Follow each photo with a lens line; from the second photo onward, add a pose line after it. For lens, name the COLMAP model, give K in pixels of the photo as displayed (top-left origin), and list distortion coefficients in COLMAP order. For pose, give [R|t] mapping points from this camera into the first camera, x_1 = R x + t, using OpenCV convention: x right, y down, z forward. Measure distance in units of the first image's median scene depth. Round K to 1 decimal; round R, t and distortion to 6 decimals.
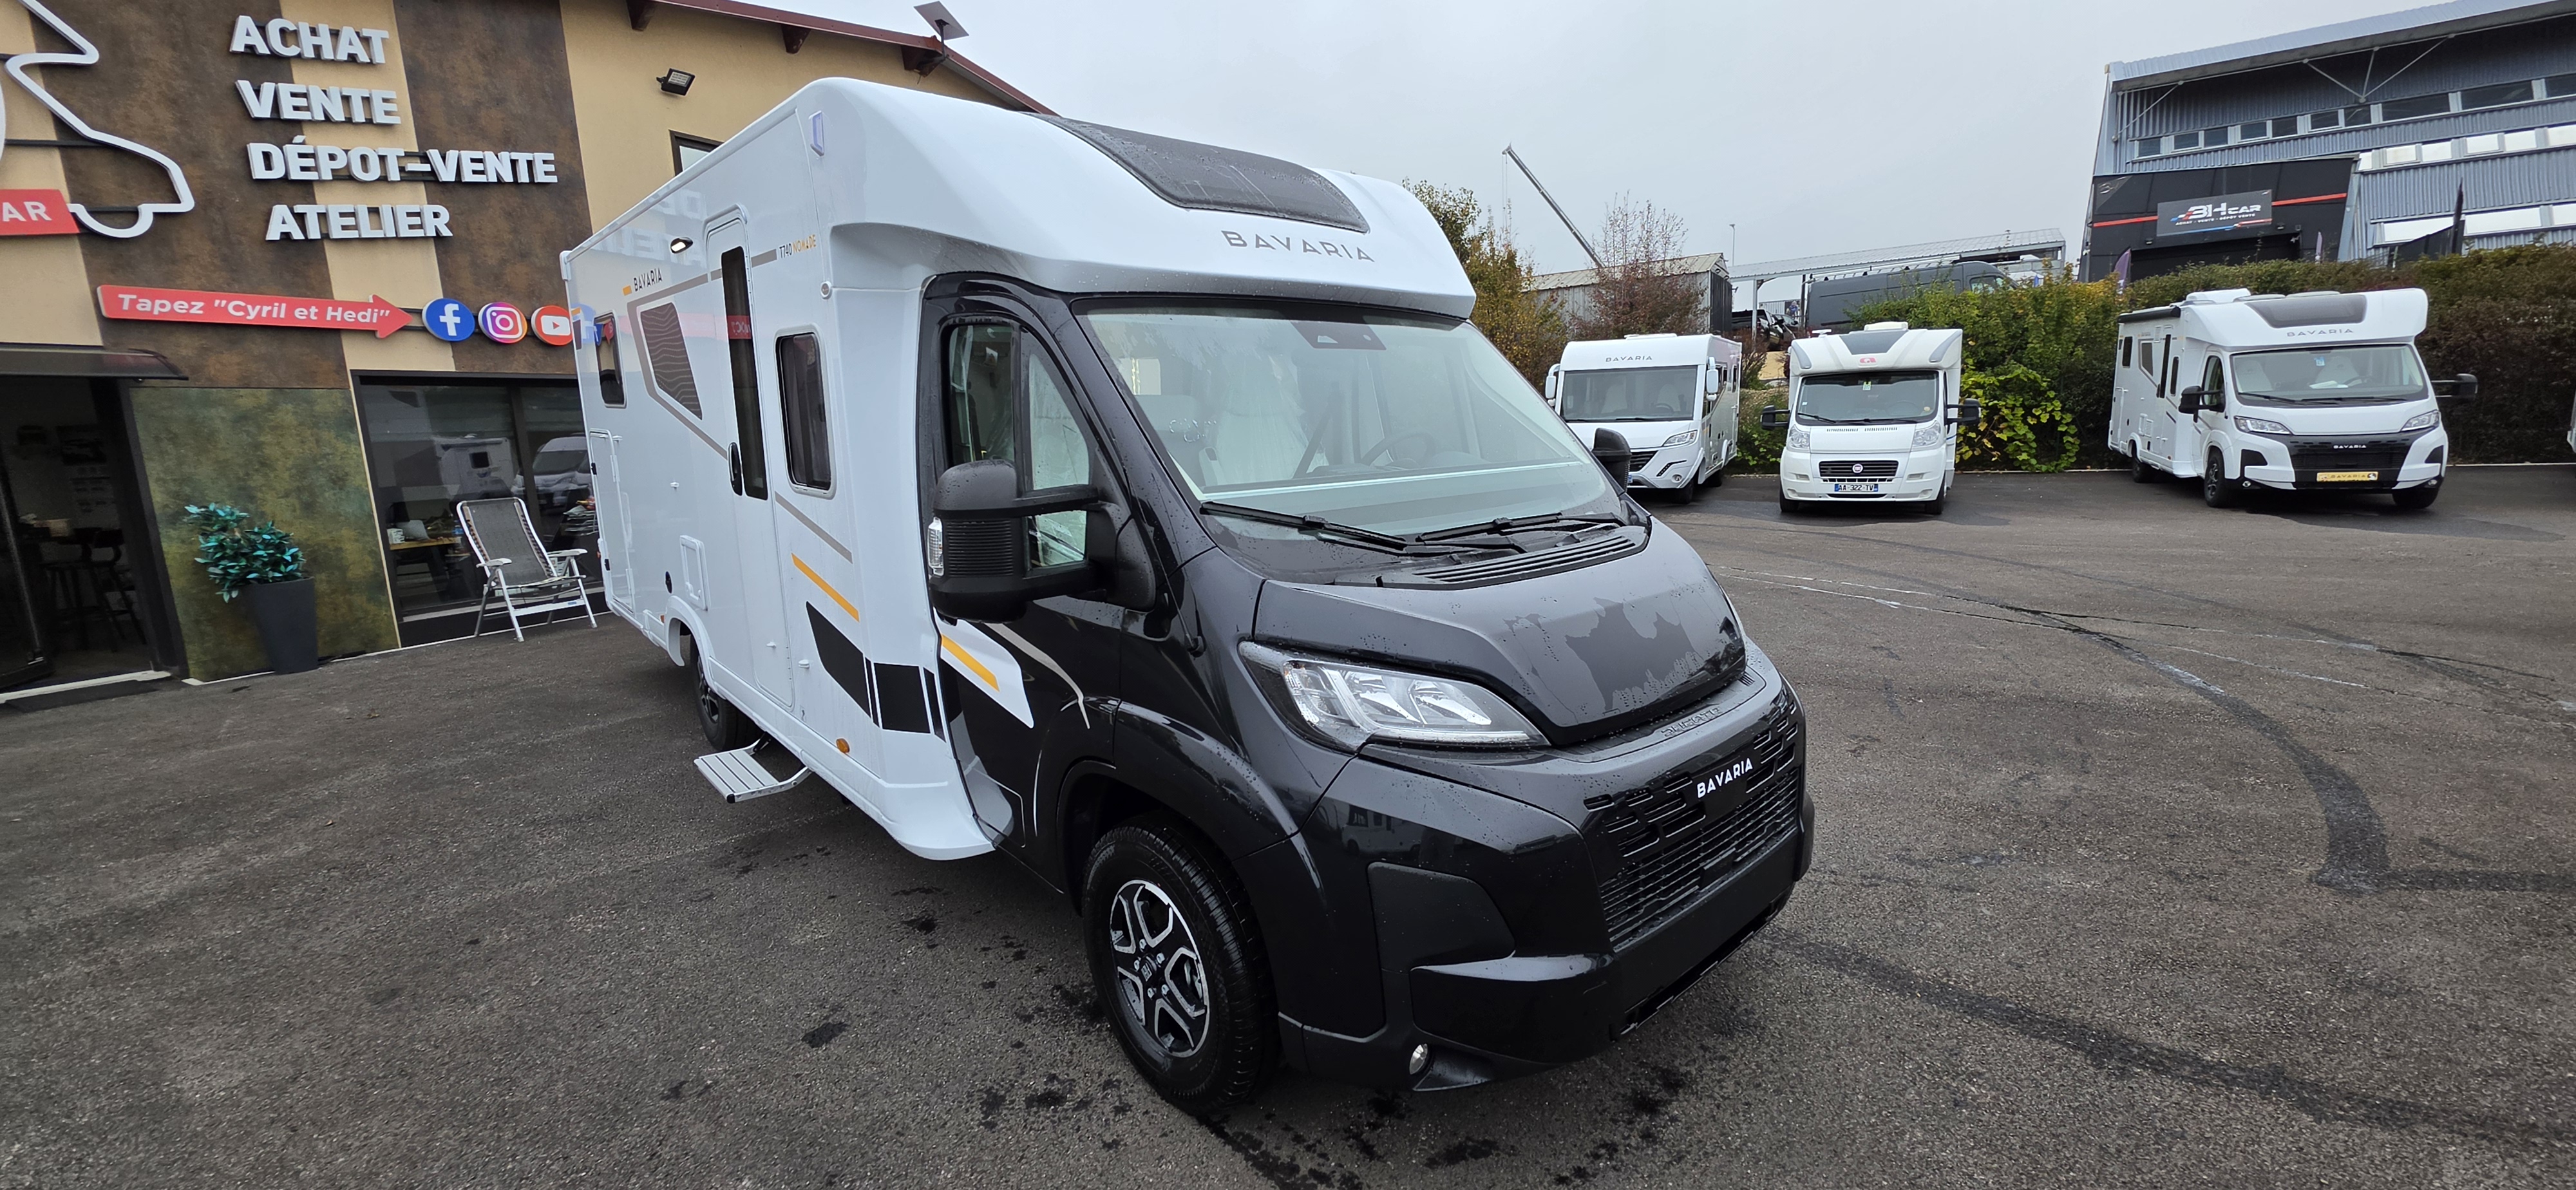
lens RADIAL K [[1034.4, 0, 1273.7], [0, 1034.4, 592.7], [0, 0, 1]] dist [-0.003565, 0.001409]
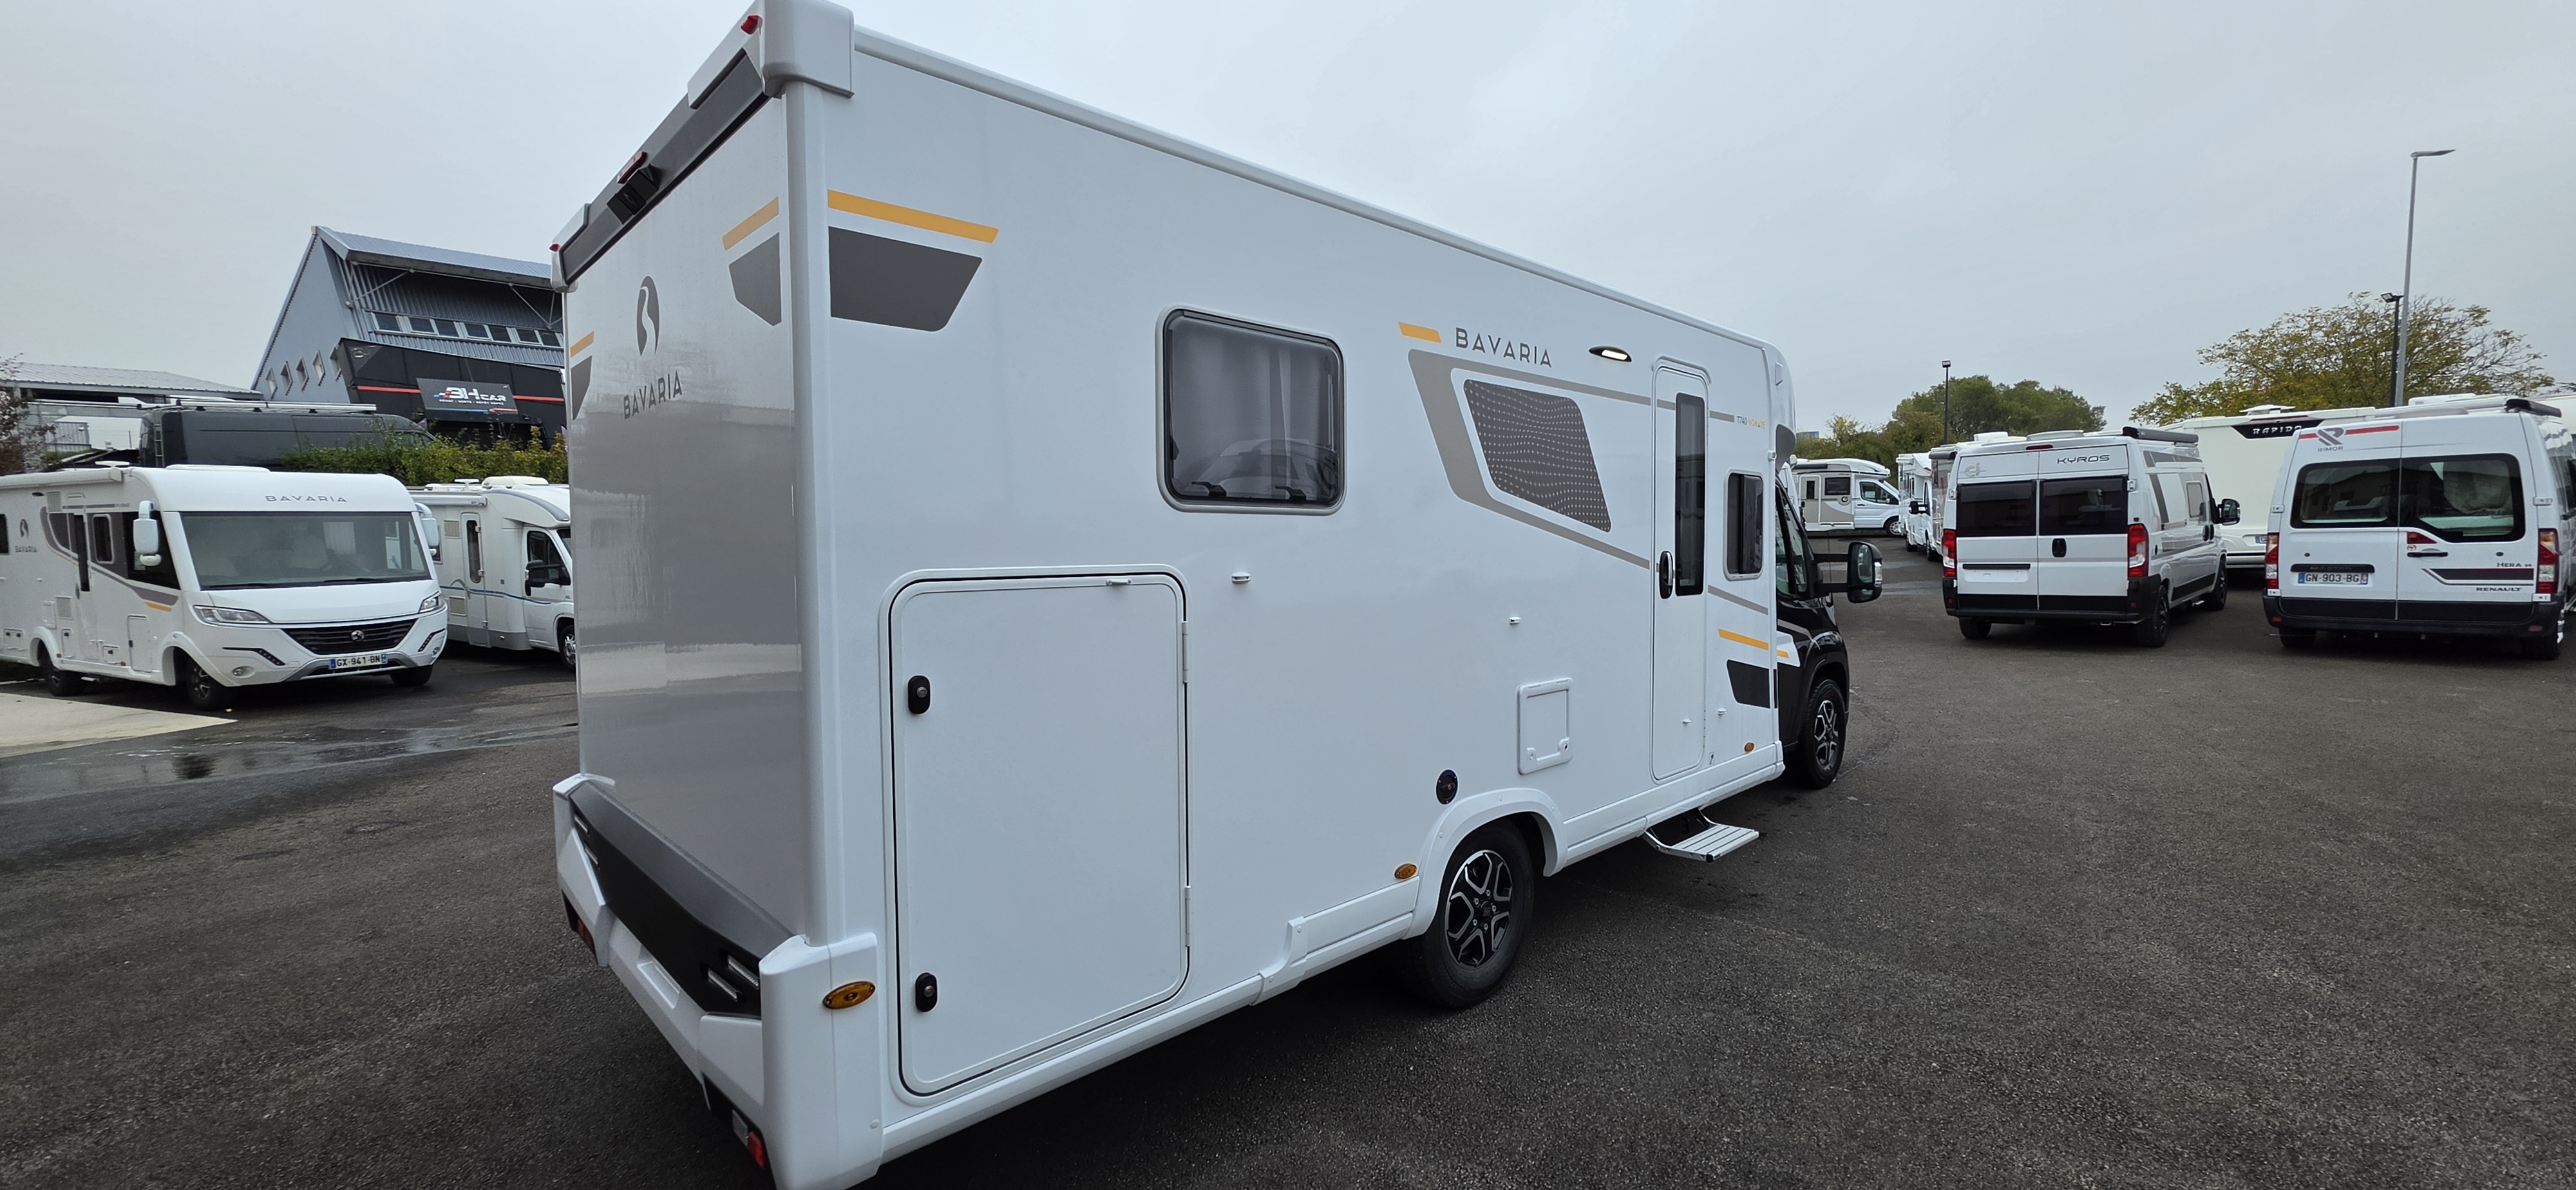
lens RADIAL K [[1034.4, 0, 1289.7], [0, 1034.4, 586.9], [0, 0, 1]] dist [-0.003565, 0.001409]
pose [[-0.068029, -0.029020, 0.997261, -0.374546], [0.197091, 0.979487, 0.041947, -0.054601], [-0.978022, 0.199405, -0.060914, 0.343204]]
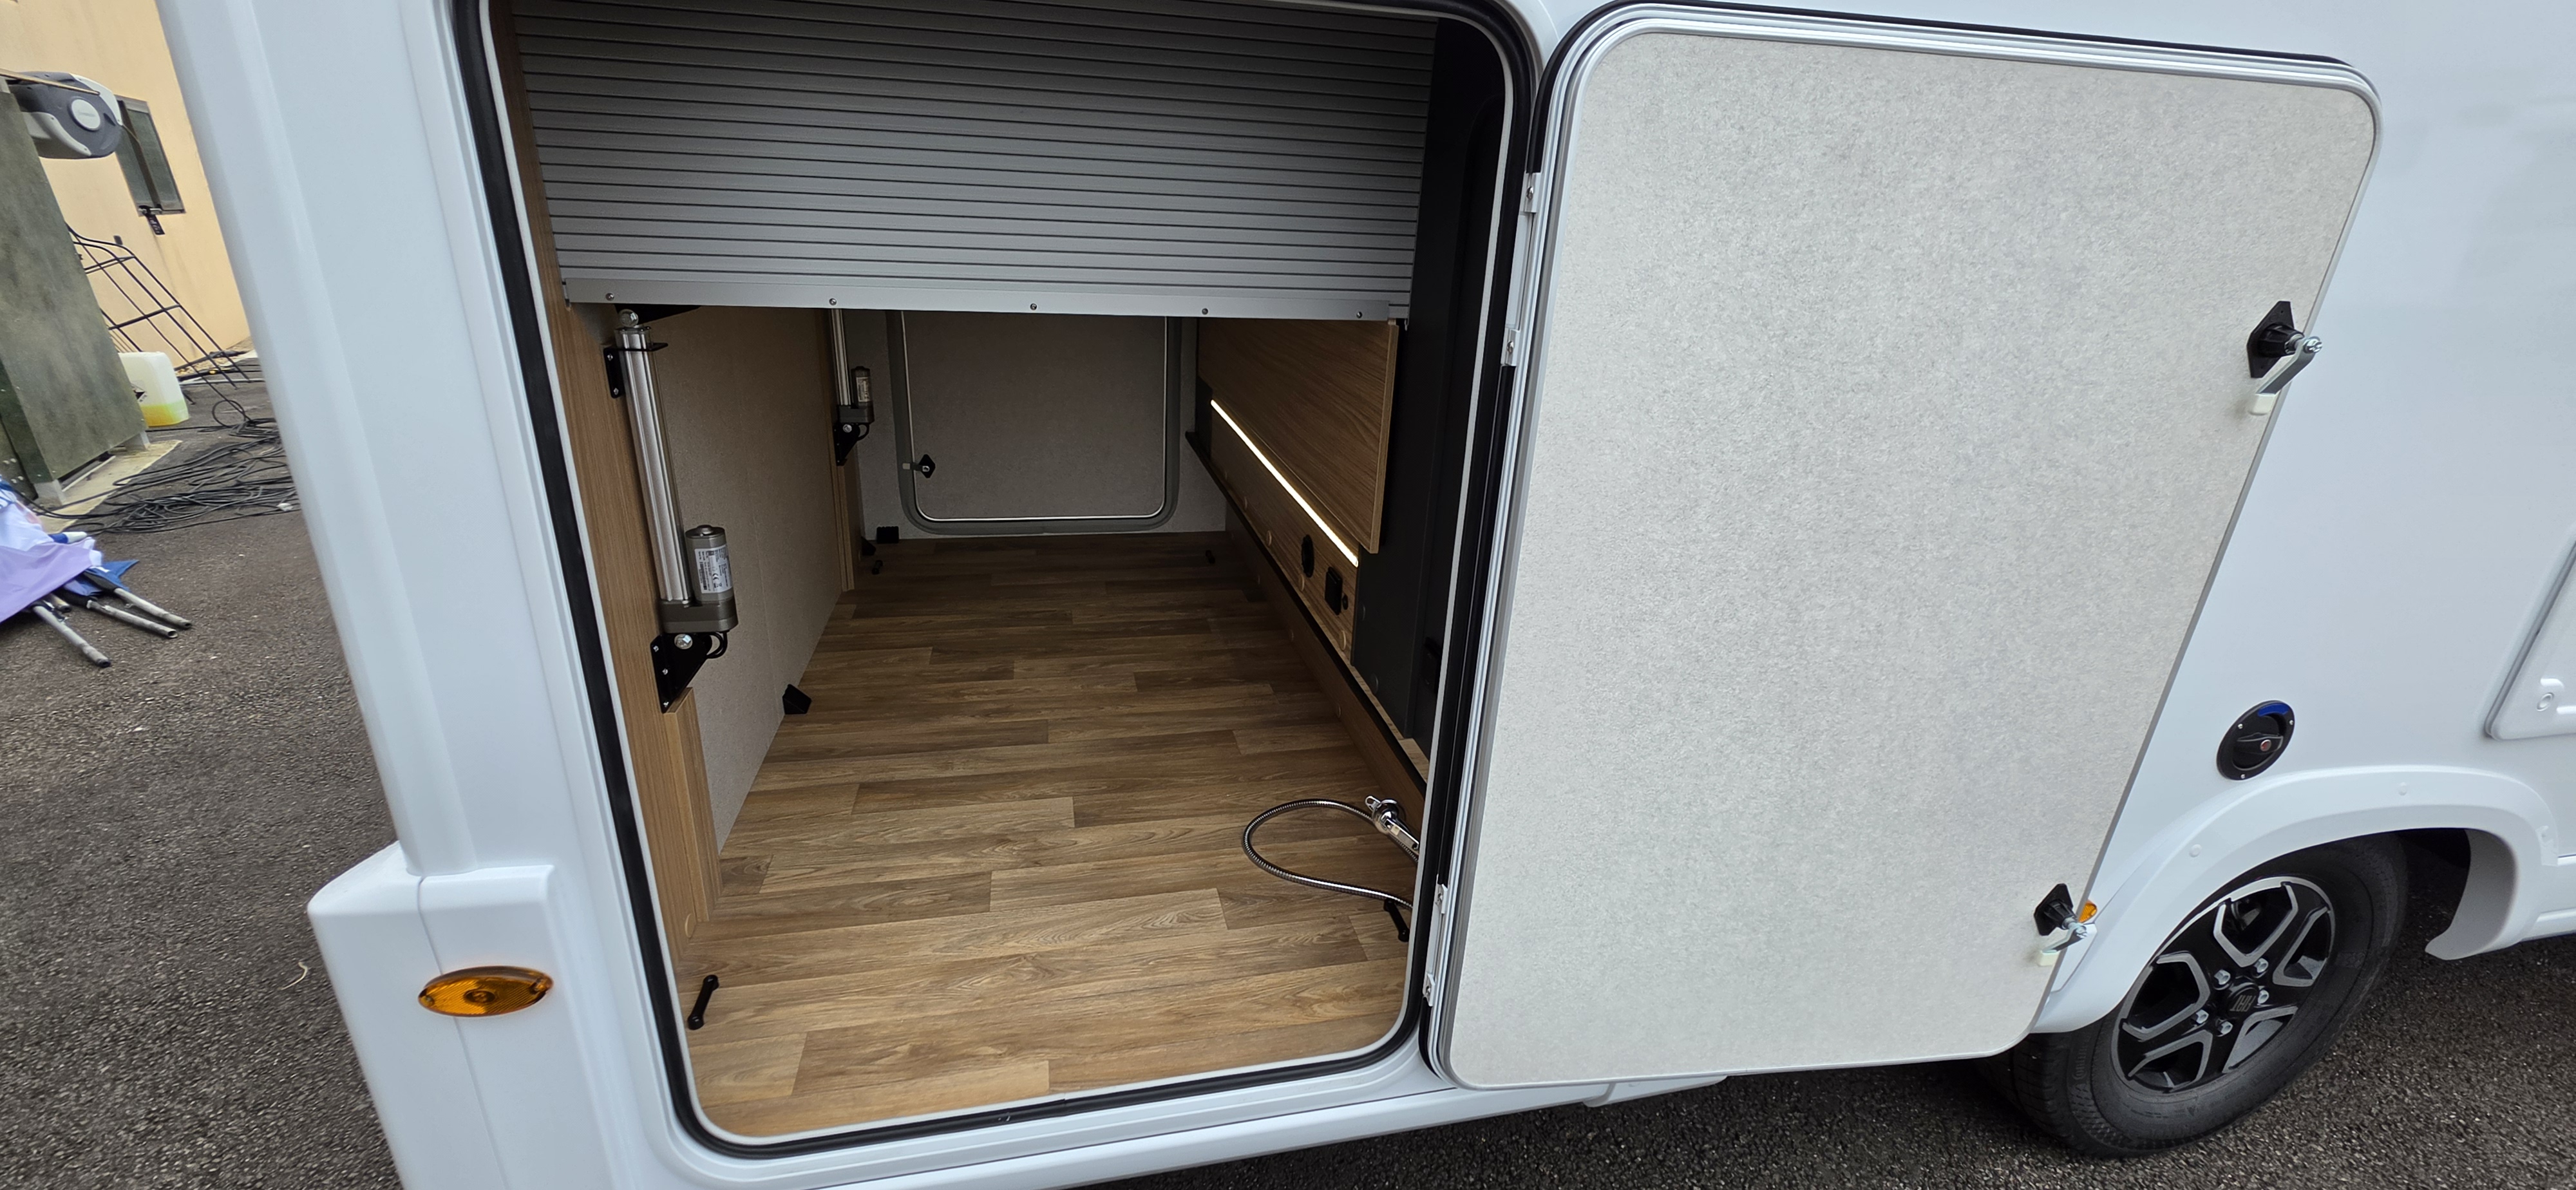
lens RADIAL K [[1034.4, 0, 1275.6], [0, 1034.4, 599.5], [0, 0, 1]] dist [-0.003565, 0.001409]
pose [[0.460438, -0.277055, 0.843349, -0.279808], [0.120581, 0.960762, 0.249794, -0.041035], [-0.879464, -0.013323, 0.475779, 0.336896]]
